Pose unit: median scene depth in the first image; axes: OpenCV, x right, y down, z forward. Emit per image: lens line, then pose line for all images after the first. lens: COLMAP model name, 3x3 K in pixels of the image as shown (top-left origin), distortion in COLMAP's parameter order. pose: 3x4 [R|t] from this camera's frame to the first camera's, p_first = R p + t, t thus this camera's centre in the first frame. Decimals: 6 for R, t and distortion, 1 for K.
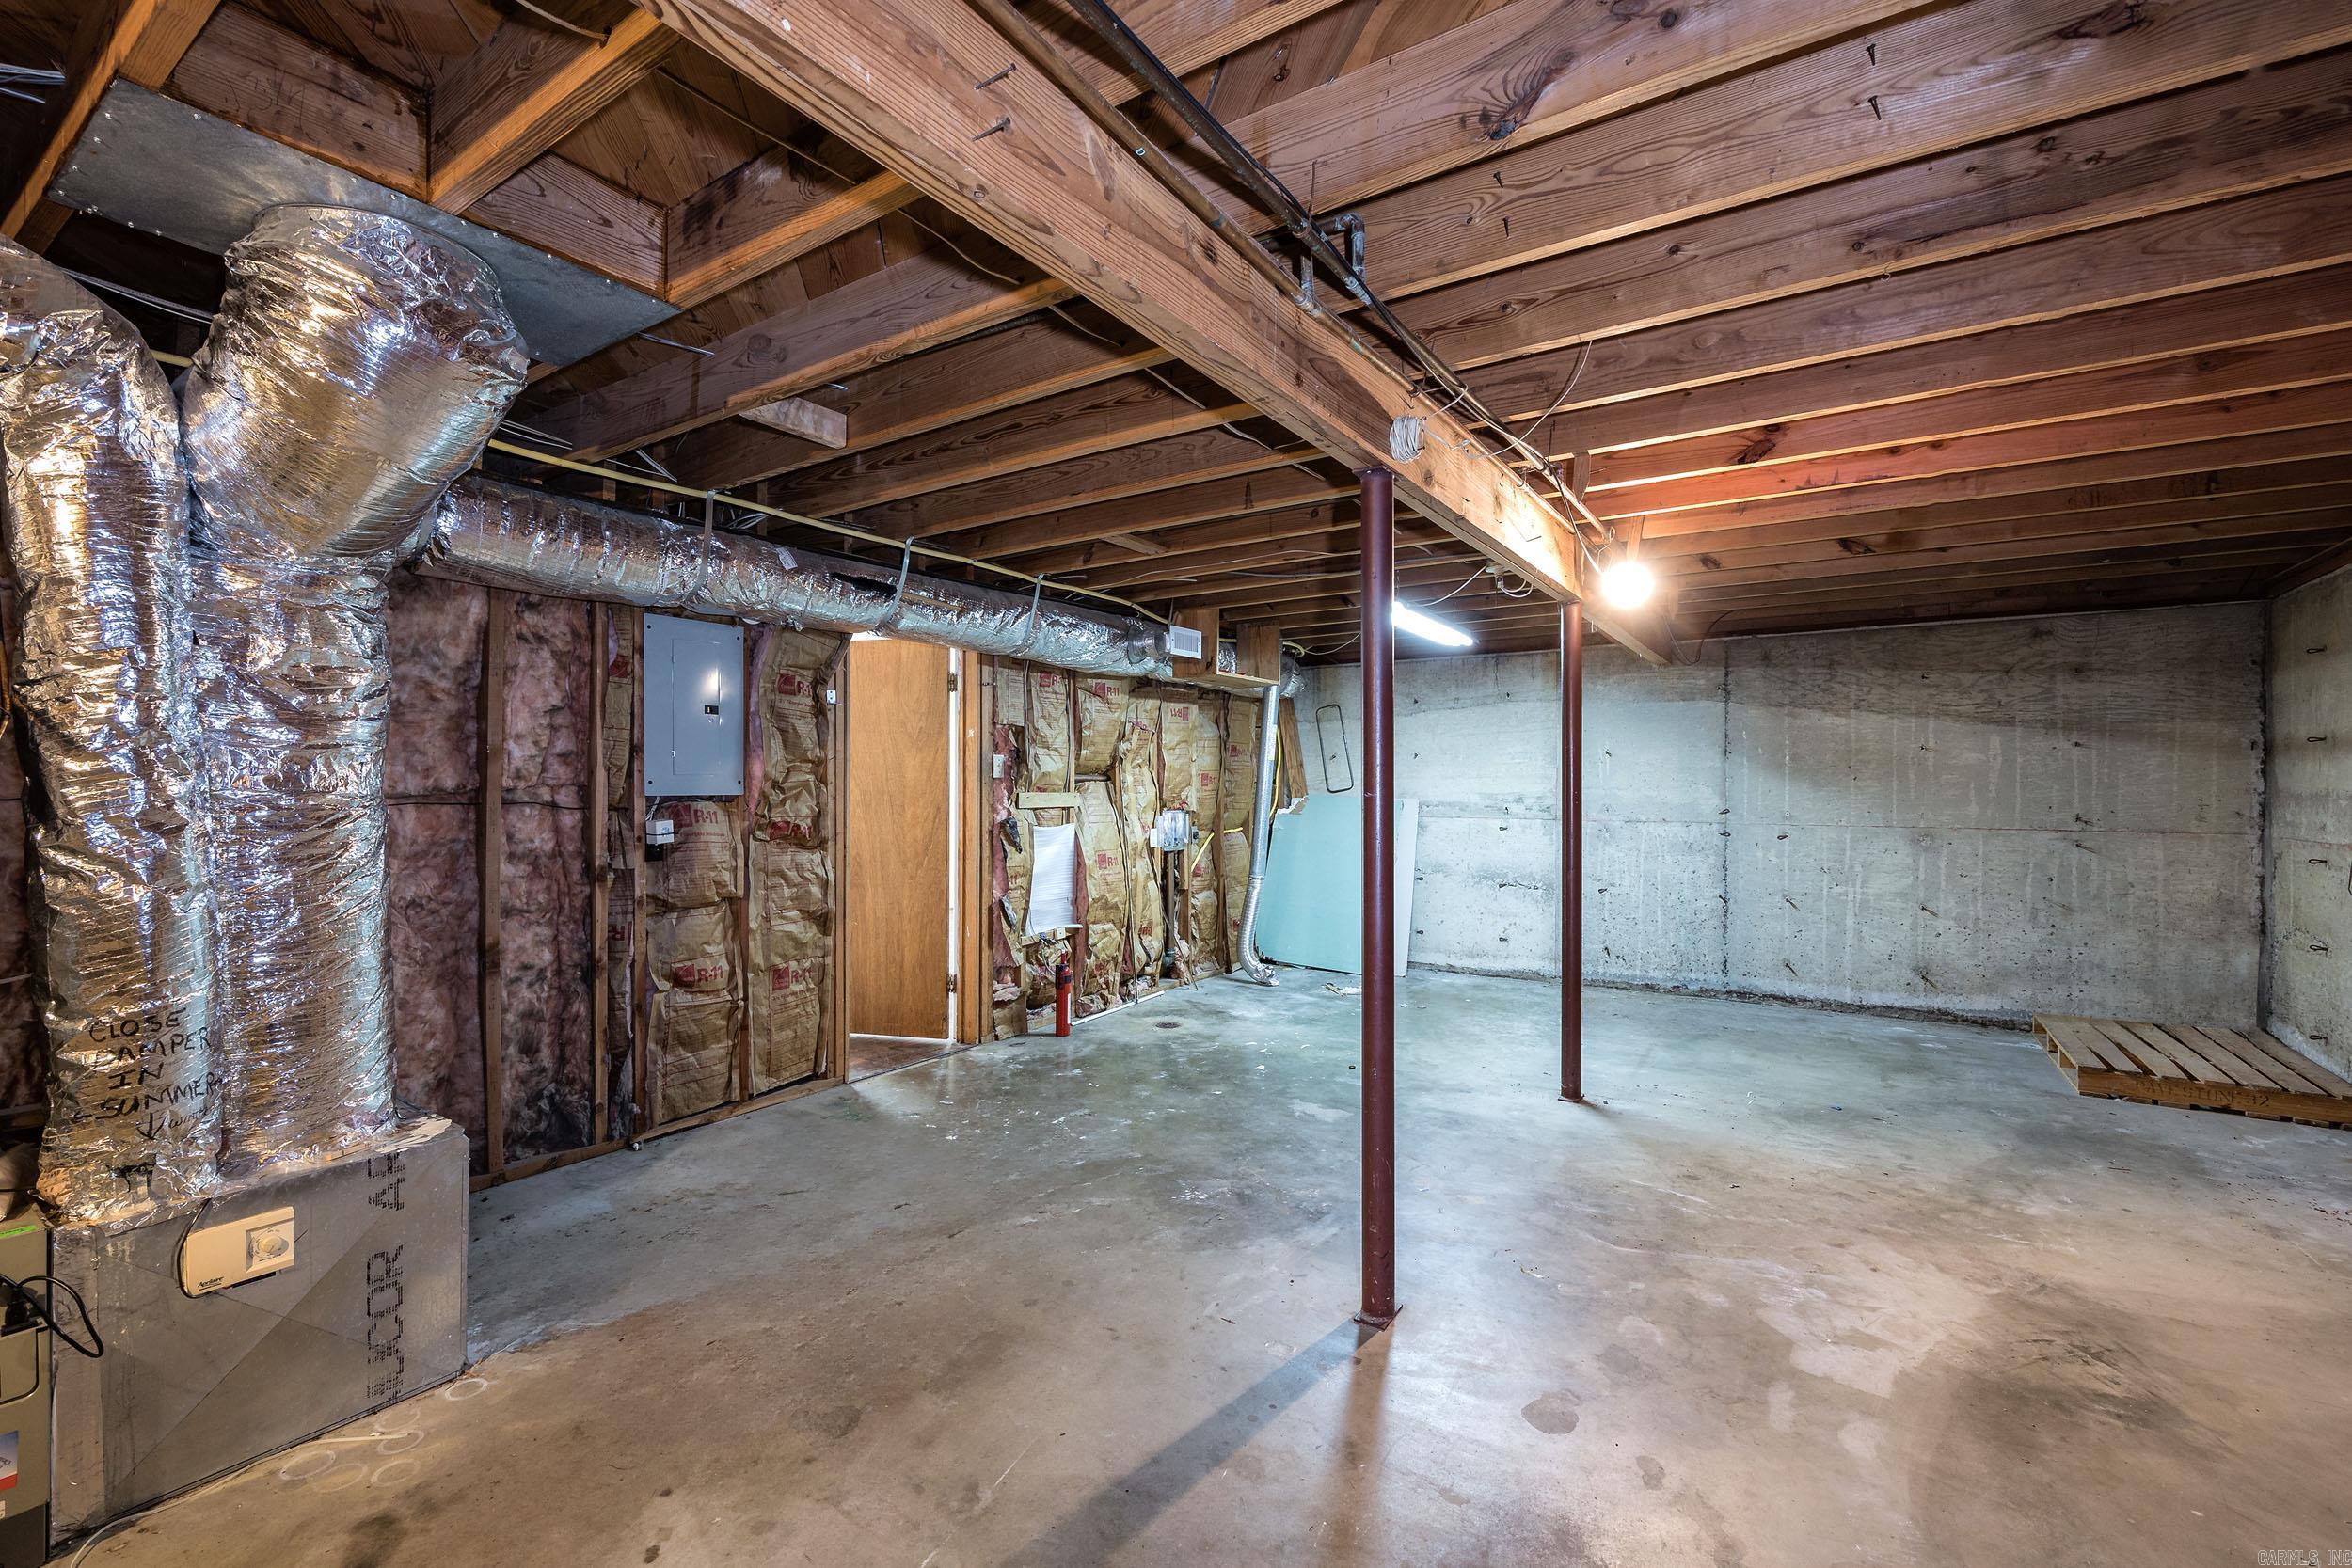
lens RADIAL K [[991.0, 0, 1176.0], [0, 991.0, 784.0], [0, 0, 1]] dist [-0.000824, -0.000265]
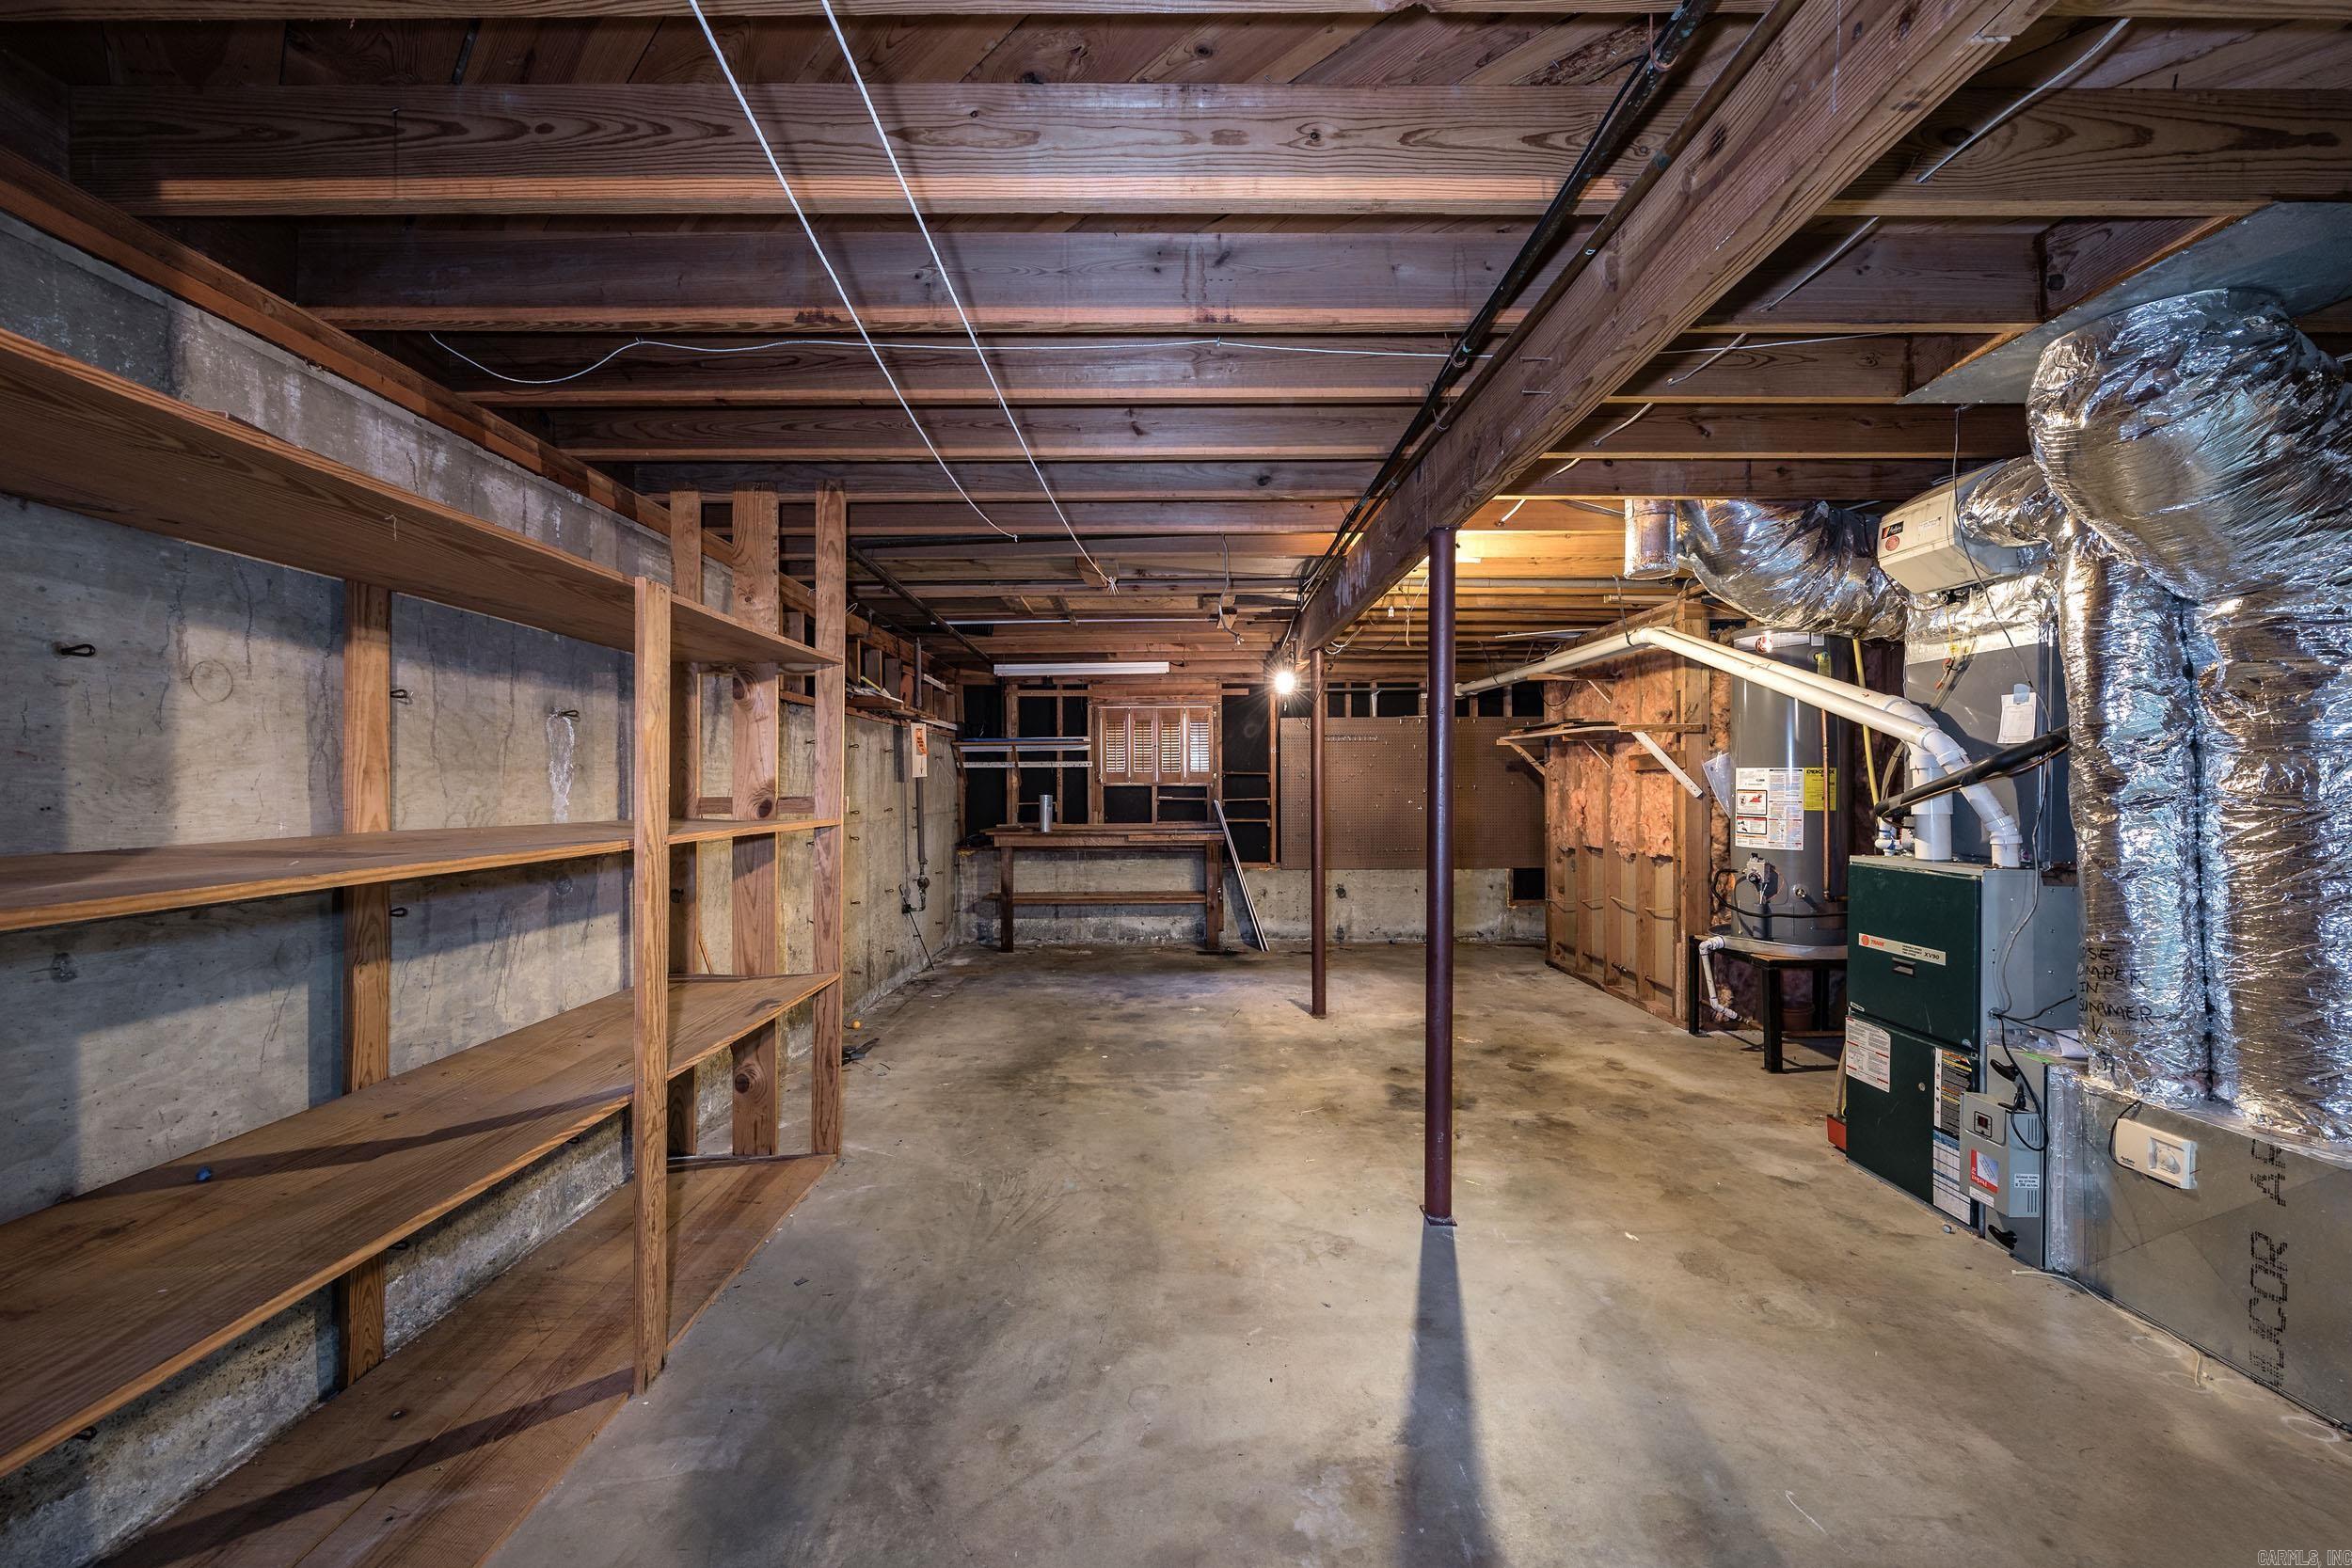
lens RADIAL K [[991.0, 0, 1176.0], [0, 991.0, 784.0], [0, 0, 1]] dist [-0.000824, -0.000265]
pose [[-0.821270, -0.001476, -0.570538, 0.290958], [-0.000483, 0.999998, -0.001892, -0.000338], [0.570540, -0.001279, -0.821269, 0.472626]]
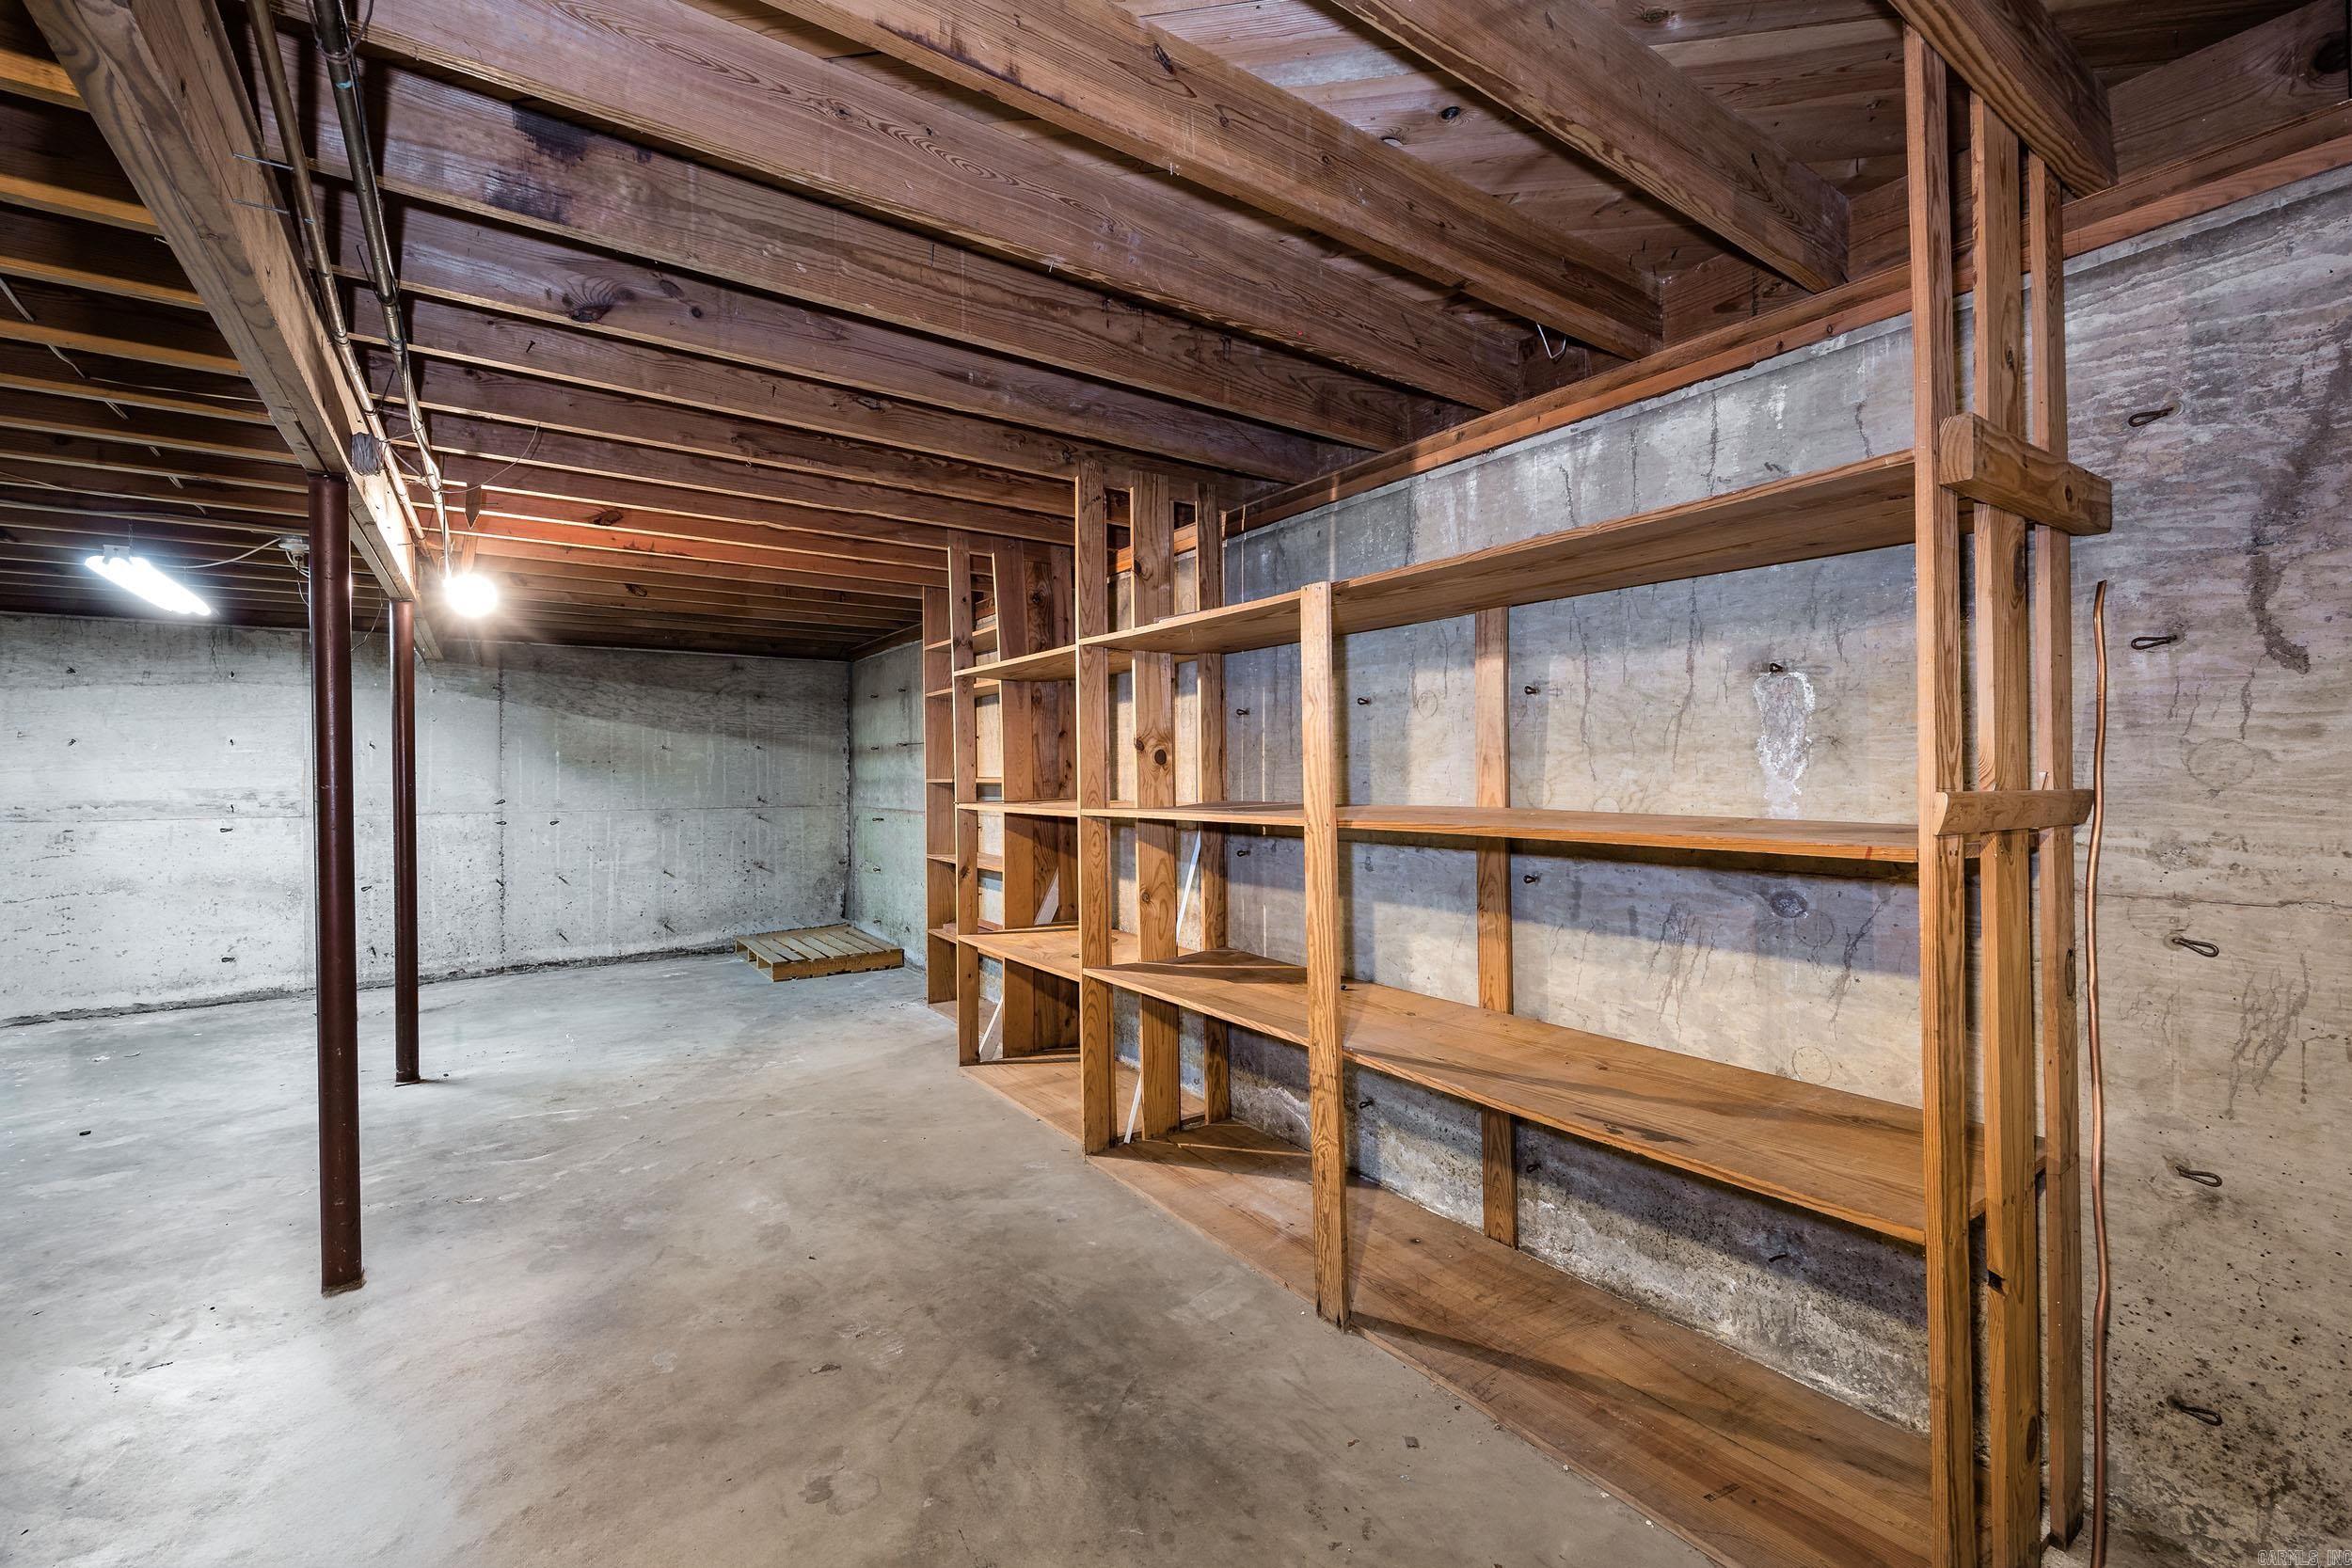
lens RADIAL K [[992.4, 0, 1180.1], [0, 992.4, 777.6], [0, 0, 1]] dist [-0.000062, 0.000025]
pose [[0.364170, -0.006496, 0.931310, -0.209454], [0.005696, 0.999973, 0.004747, 0.000421], [-0.931315, 0.003576, 0.364197, -0.097509]]
